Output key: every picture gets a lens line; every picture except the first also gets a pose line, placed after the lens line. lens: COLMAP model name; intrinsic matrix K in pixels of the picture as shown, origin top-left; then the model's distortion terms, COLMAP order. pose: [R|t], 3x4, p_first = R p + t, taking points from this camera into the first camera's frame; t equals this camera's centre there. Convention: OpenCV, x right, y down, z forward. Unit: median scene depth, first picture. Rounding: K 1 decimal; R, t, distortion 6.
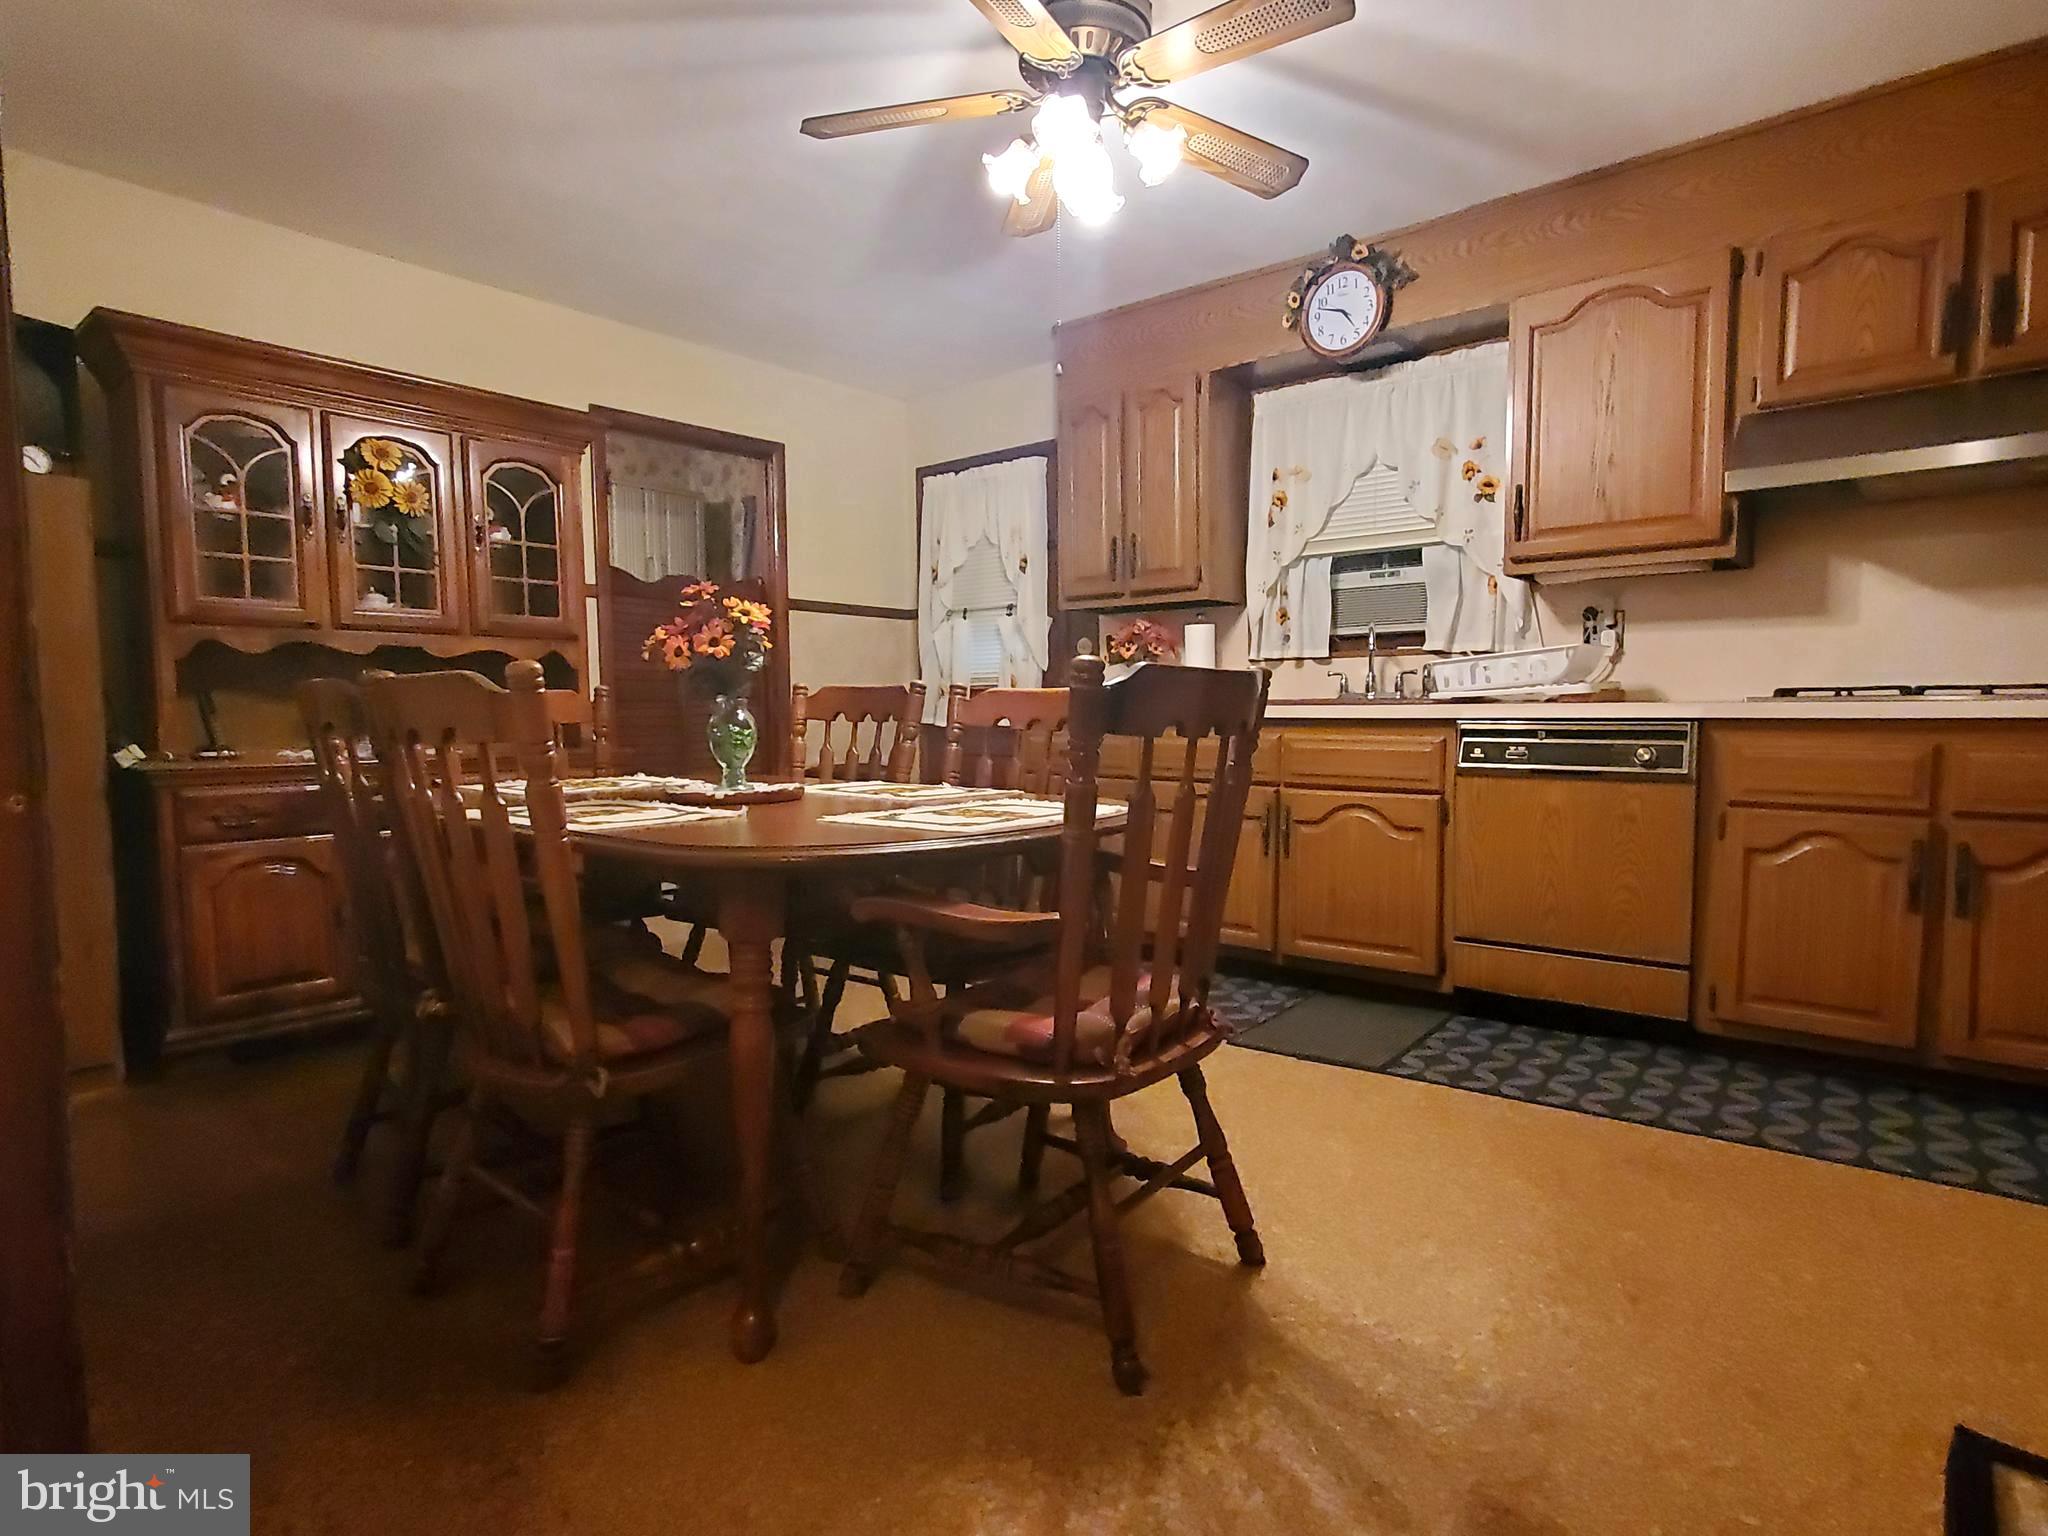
lens RADIAL K [[1101.4, 0, 1046.2], [0, 1101.4, 769.4], [0, 0, 1]] dist [-0.012264, 0.018713]
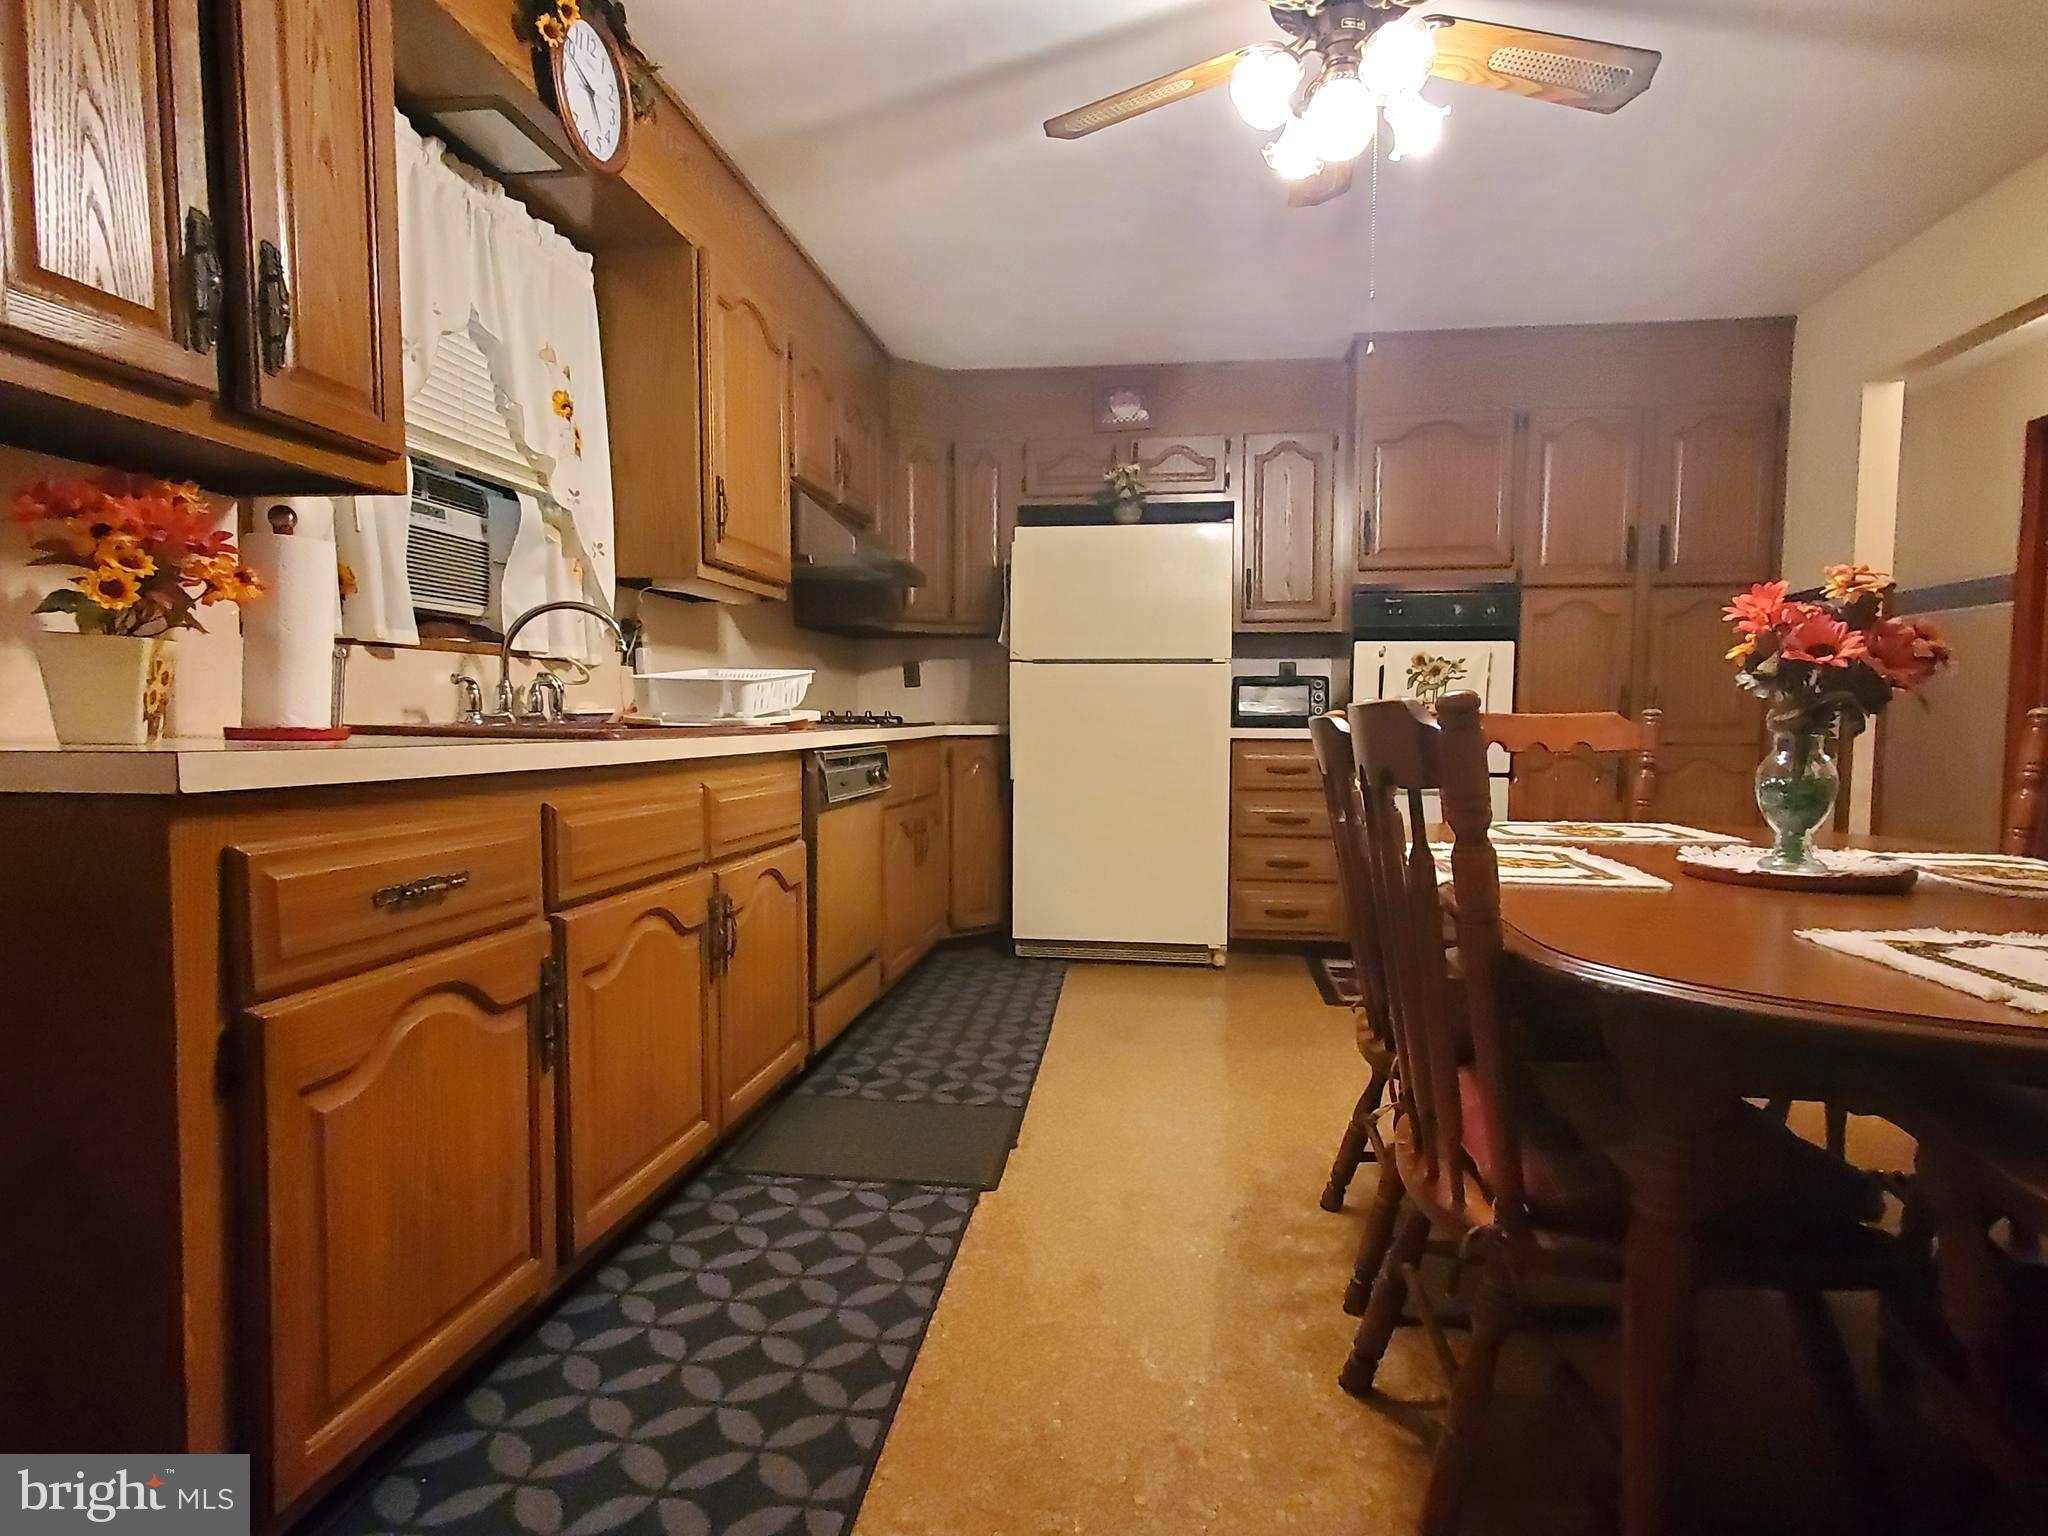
lens RADIAL K [[1094.5, 0, 1050.3], [0, 1094.5, 772.7], [0, 0, 1]] dist [0.016755, -0.001169]
pose [[-0.534347, -0.045312, 0.844050, -0.448453], [0.049980, 0.995121, 0.085063, -0.089551], [-0.843786, 0.087639, -0.529475, 1.271574]]
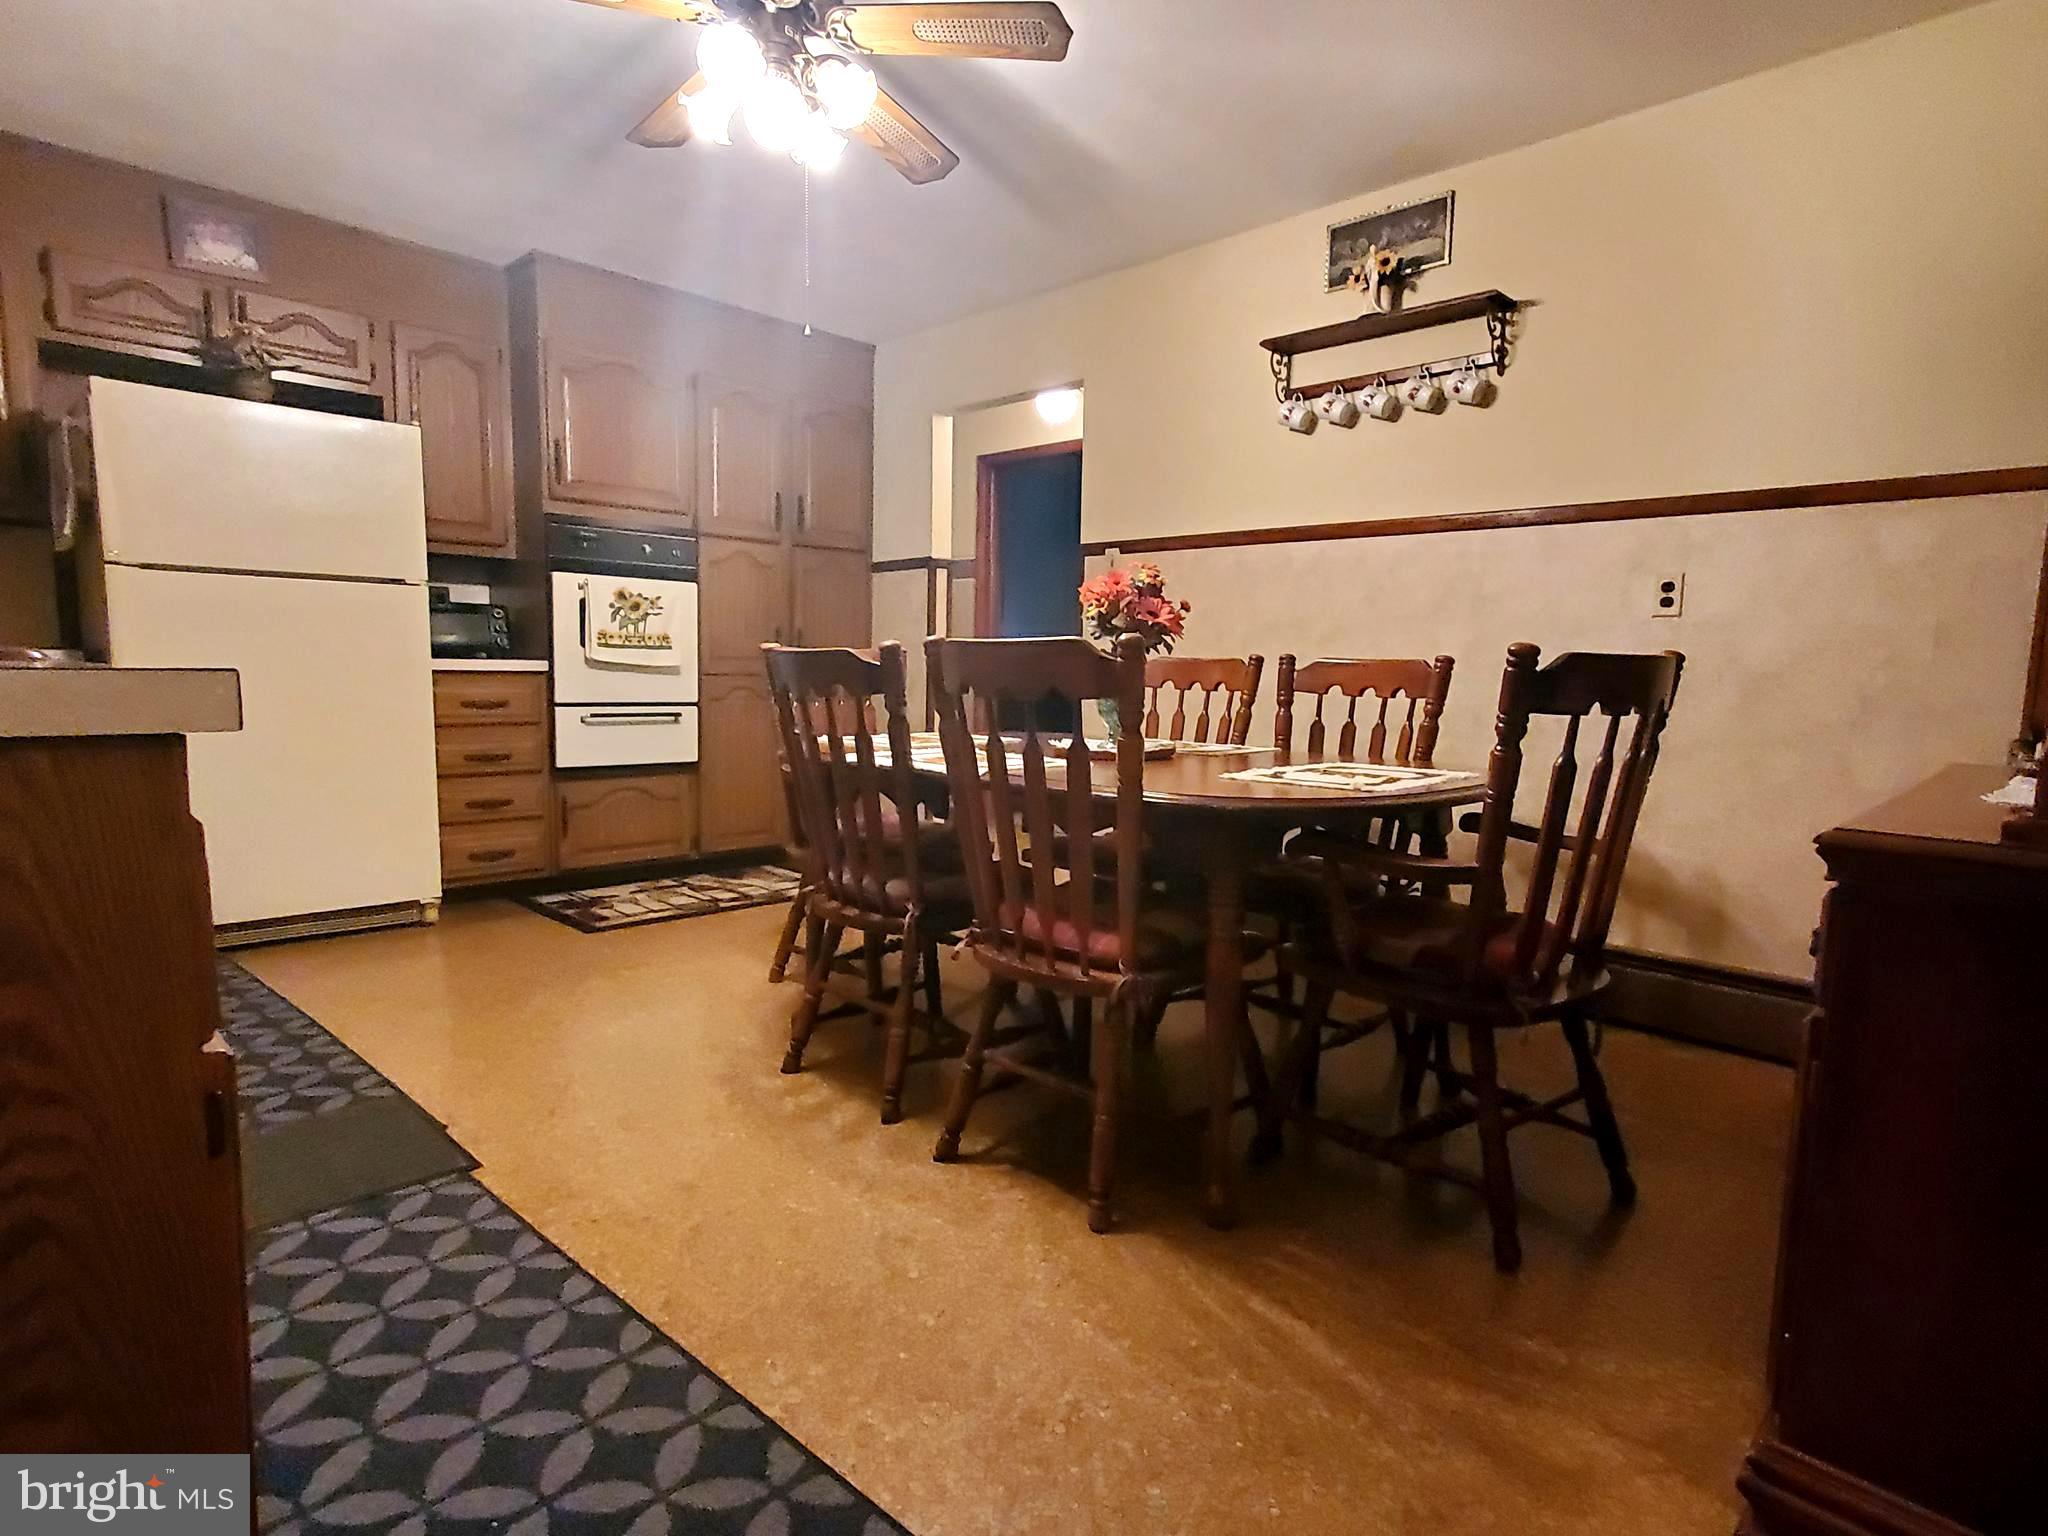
lens RADIAL K [[1094.5, 0, 1050.3], [0, 1094.5, 772.7], [0, 0, 1]] dist [0.016755, -0.001169]
pose [[-0.996741, -0.025078, 0.076669, -0.220452], [-0.012379, 0.986742, 0.161821, -0.099128], [-0.079711, 0.160345, -0.983837, 1.521494]]
